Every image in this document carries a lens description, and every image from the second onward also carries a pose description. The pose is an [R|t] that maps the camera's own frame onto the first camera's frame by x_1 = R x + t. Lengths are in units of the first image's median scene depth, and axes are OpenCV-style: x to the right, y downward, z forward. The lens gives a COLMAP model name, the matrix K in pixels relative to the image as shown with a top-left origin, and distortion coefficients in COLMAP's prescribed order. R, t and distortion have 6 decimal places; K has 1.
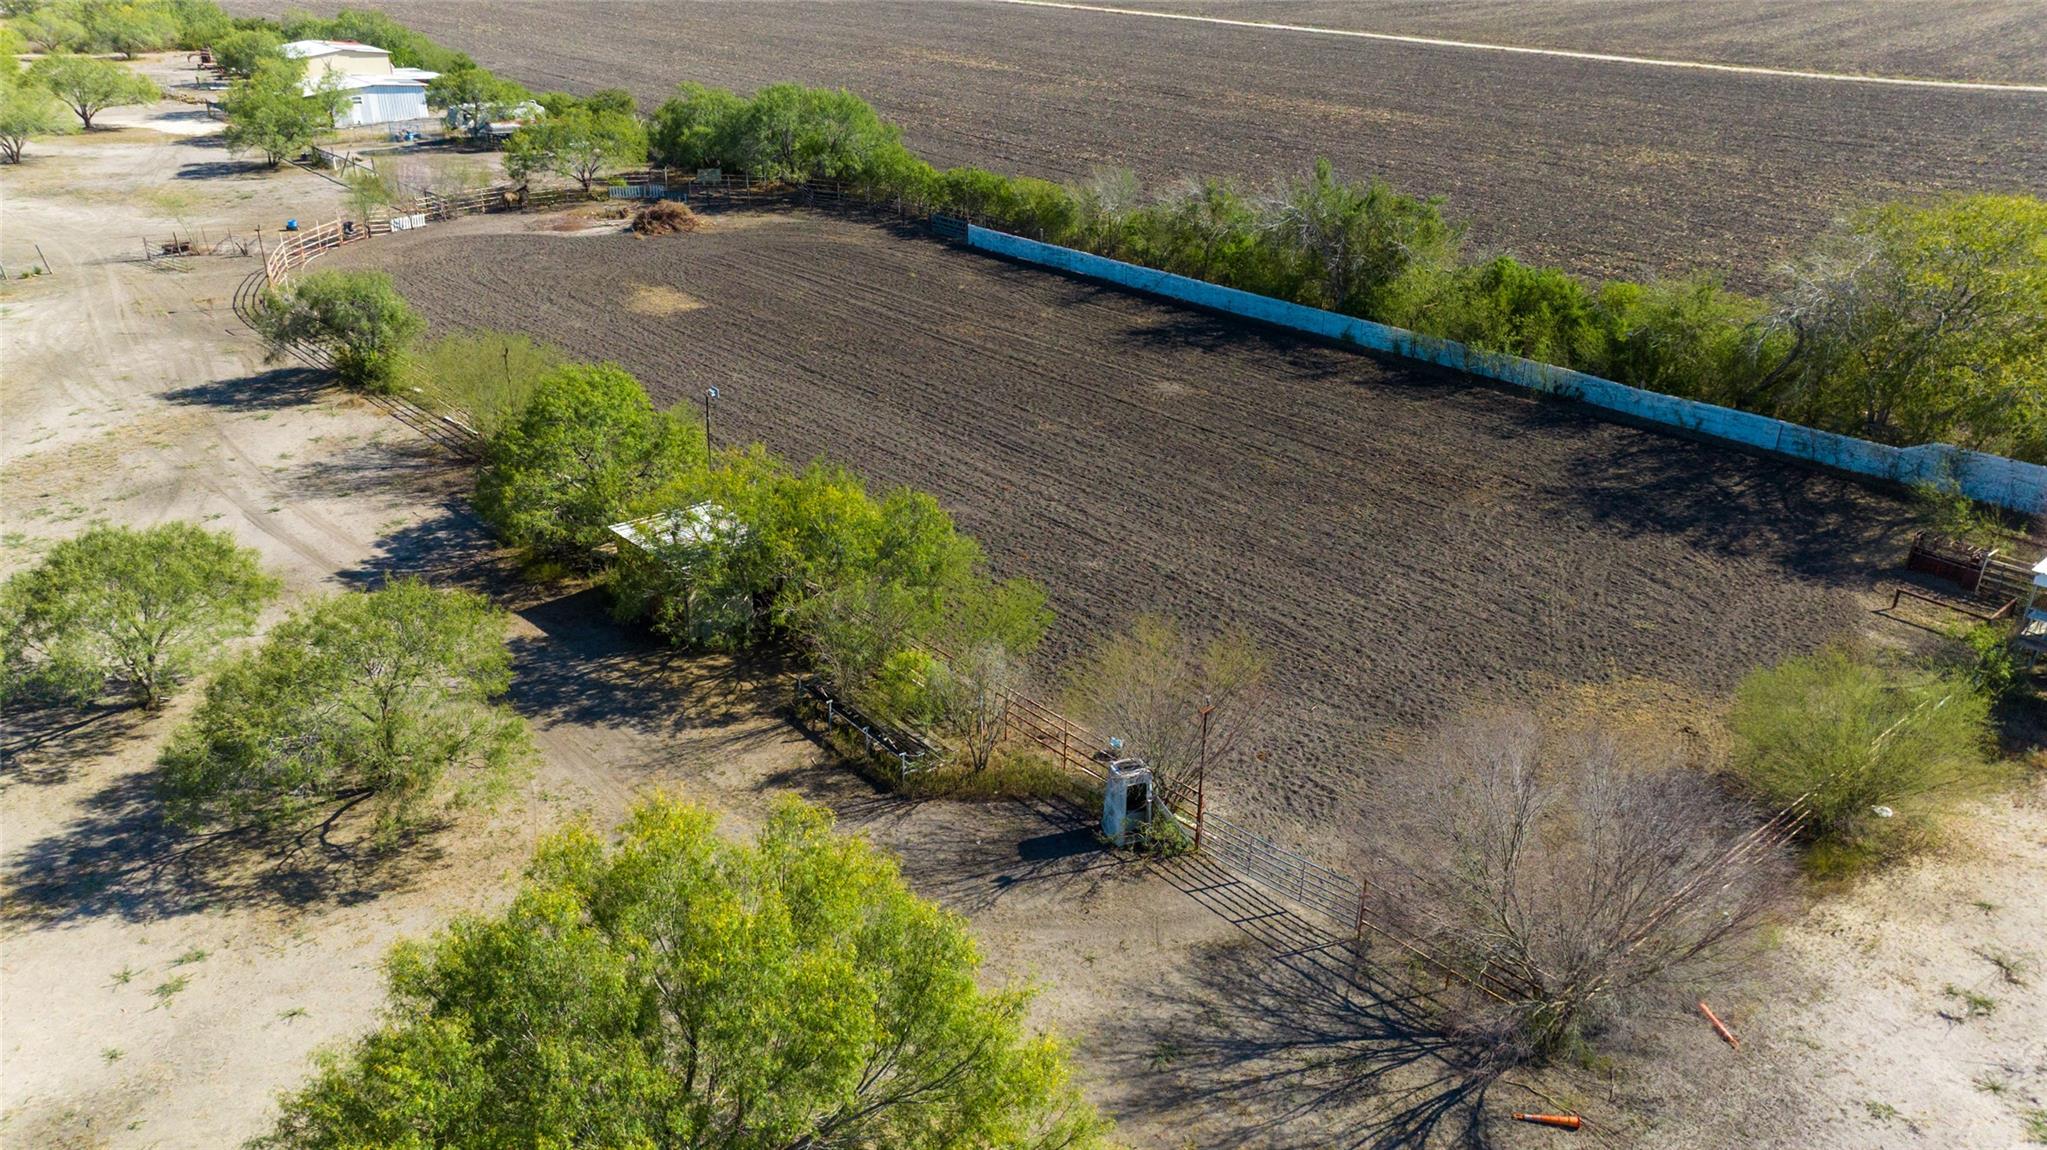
lens RADIAL K [[1449.1, 0, 1045.8], [0, 1449.1, 577.2], [0, 0, 1]] dist [0.017232, -0.000672]
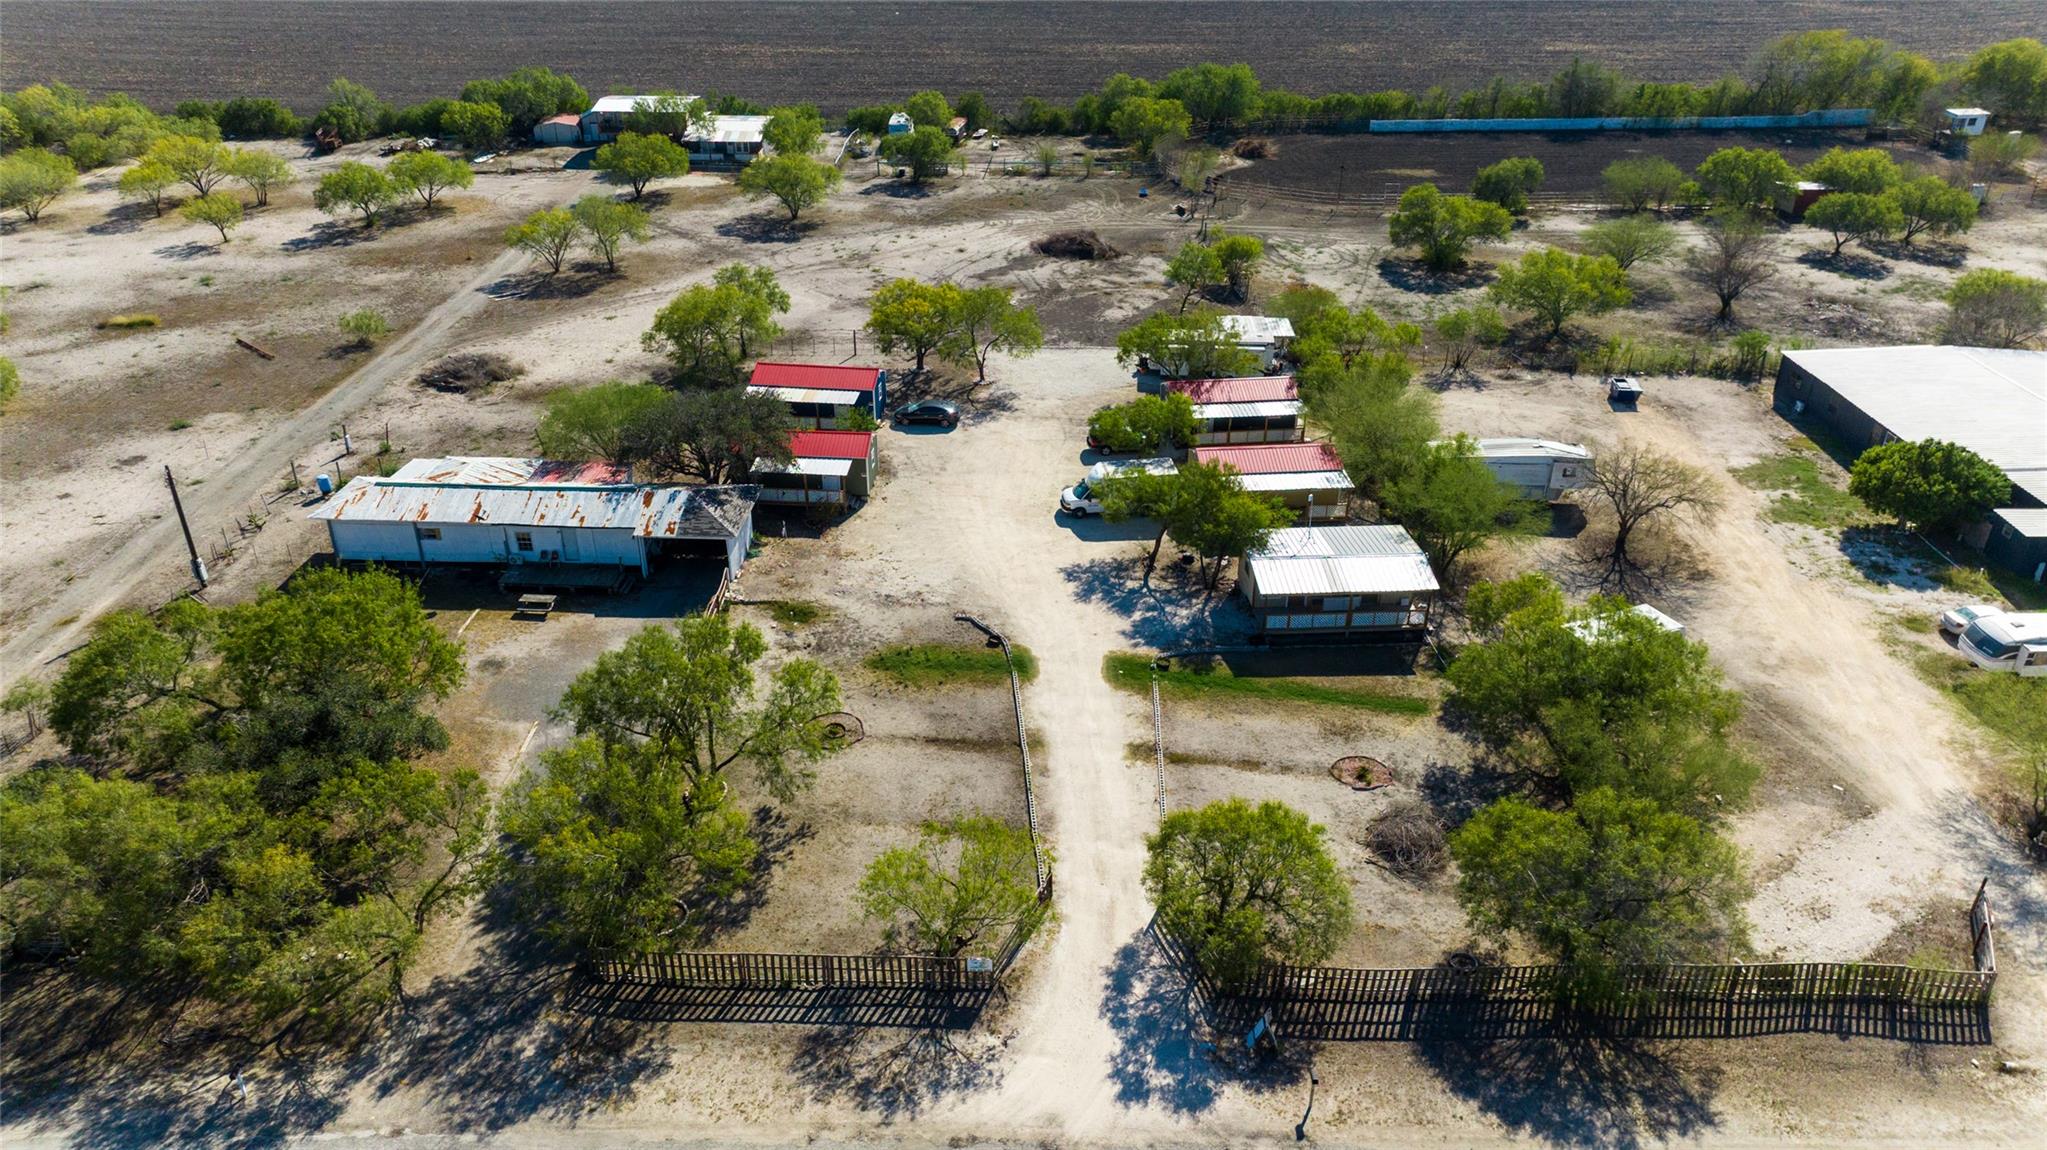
lens RADIAL K [[1405.0, 0, 1023.5], [0, 1405.0, 575.0], [0, 0, 1]] dist [0.013866, -0.001609]
pose [[0.641425, -0.374087, 0.669800, -2.695017], [0.333904, 0.922159, 0.195272, -0.303915], [-0.690711, 0.098396, 0.716405, 0.049775]]
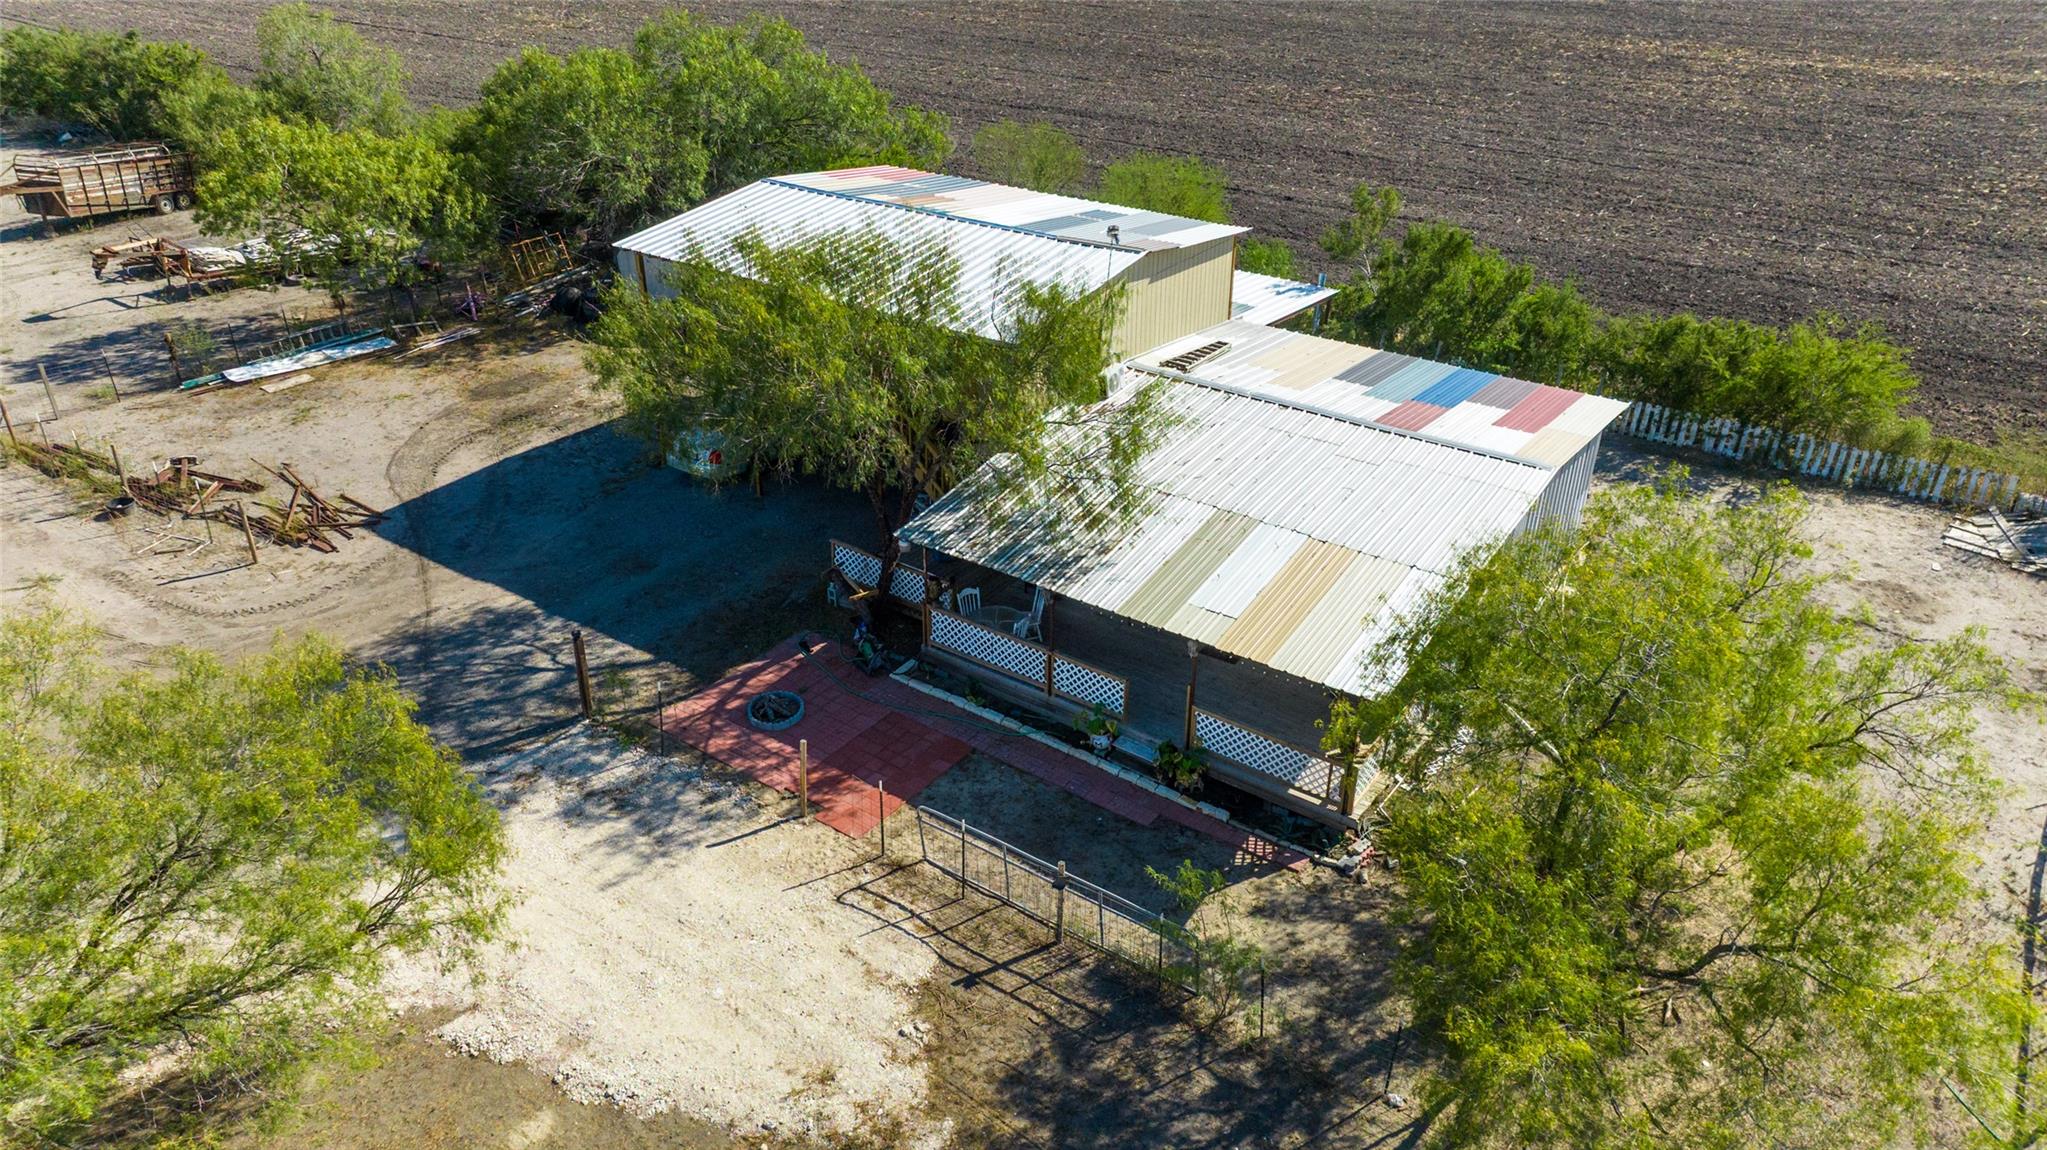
lens RADIAL K [[1405.0, 0, 1023.5], [0, 1405.0, 575.0], [0, 0, 1]] dist [0.013866, -0.001609]
pose [[0.971477, -0.116844, 0.206351, -1.197263], [0.107704, 0.992659, 0.055024, -0.727772], [-0.211266, -0.031230, 0.976930, 1.766558]]
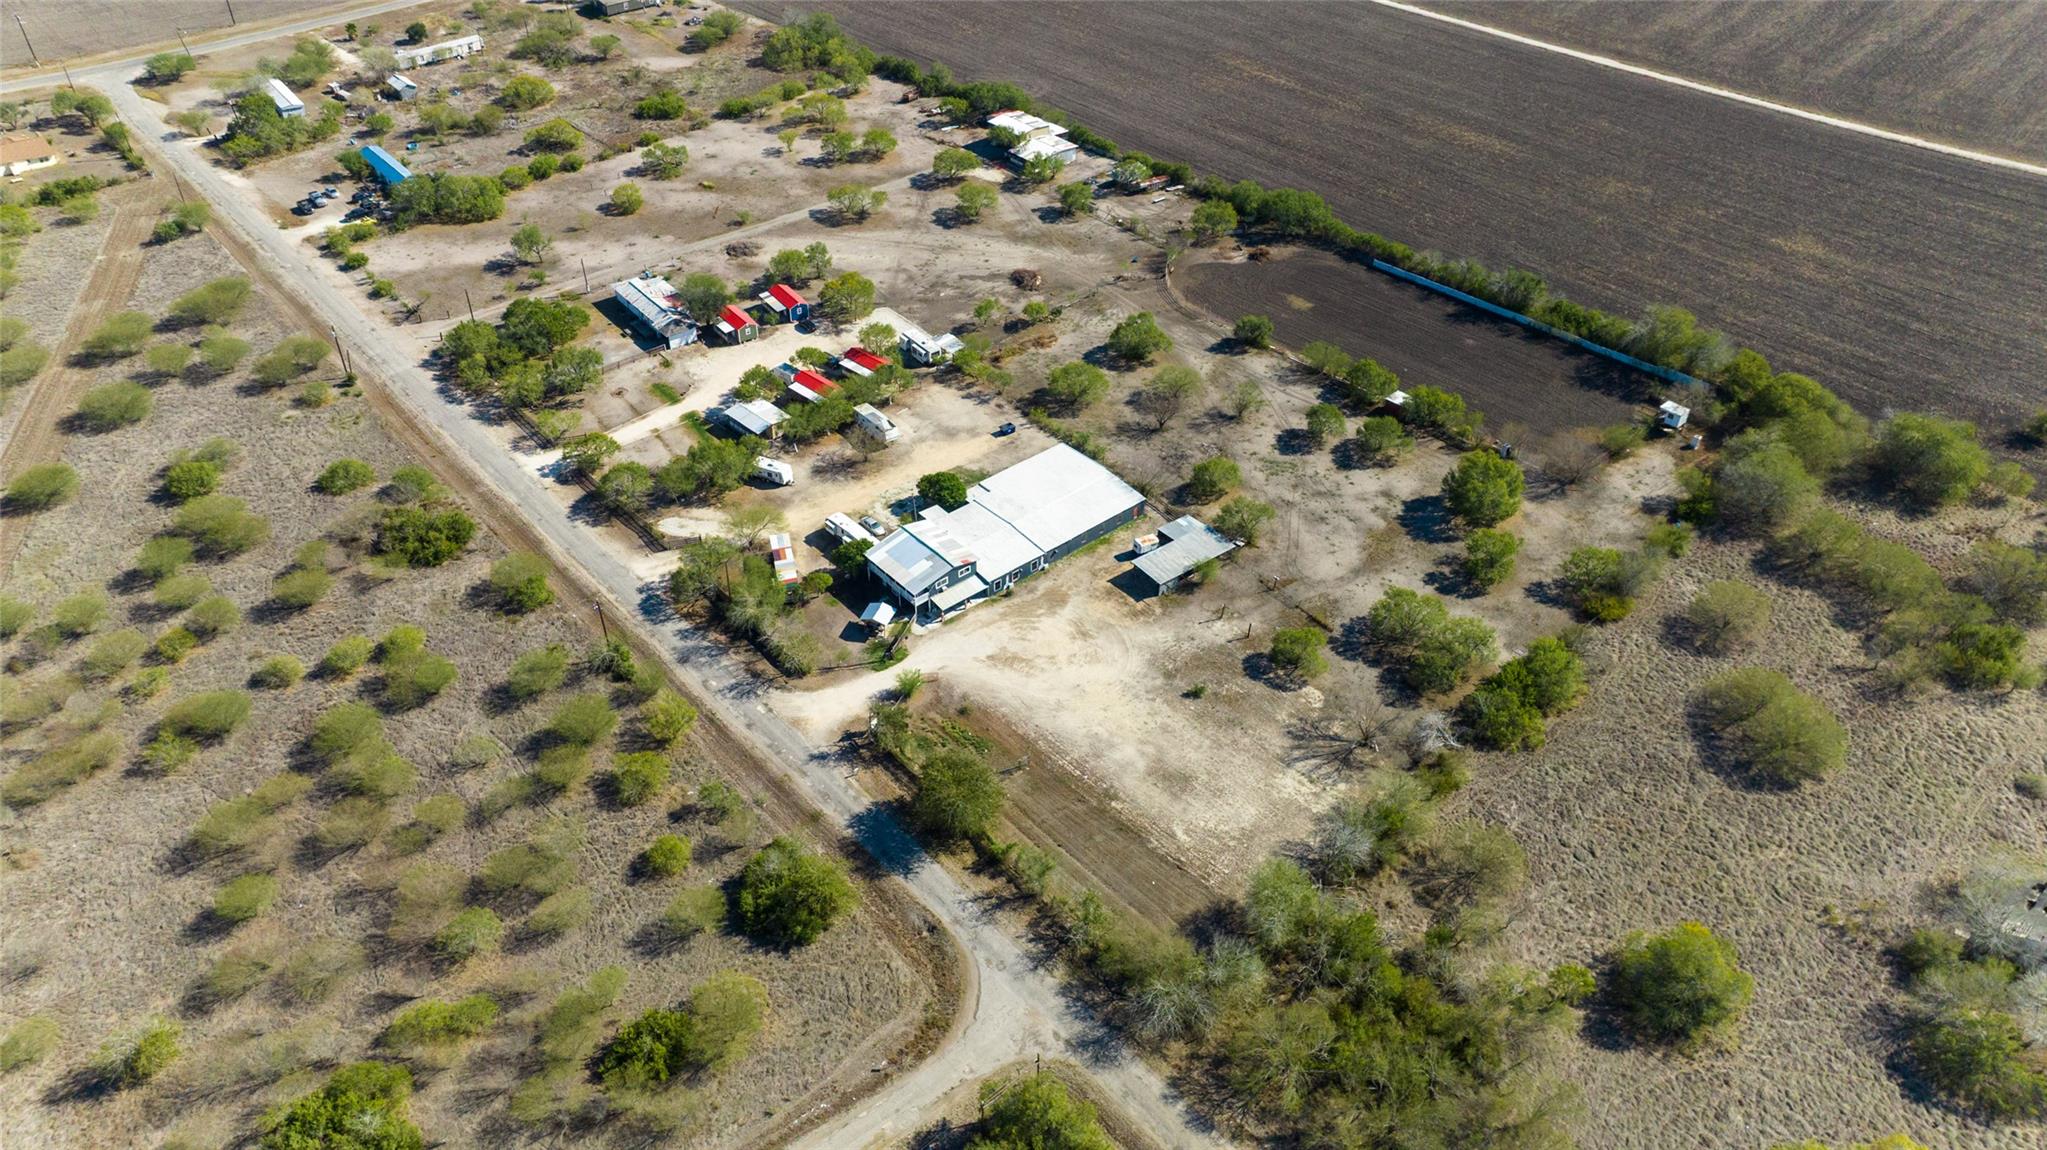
lens RADIAL K [[1449.1, 0, 1045.8], [0, 1449.1, 577.2], [0, 0, 1]] dist [0.017232, -0.000672]
pose [[0.999578, -0.017826, 0.022921, -1.166505], [0.012283, 0.974861, 0.222474, -0.408990], [-0.026310, -0.222099, 0.974669, -2.899472]]
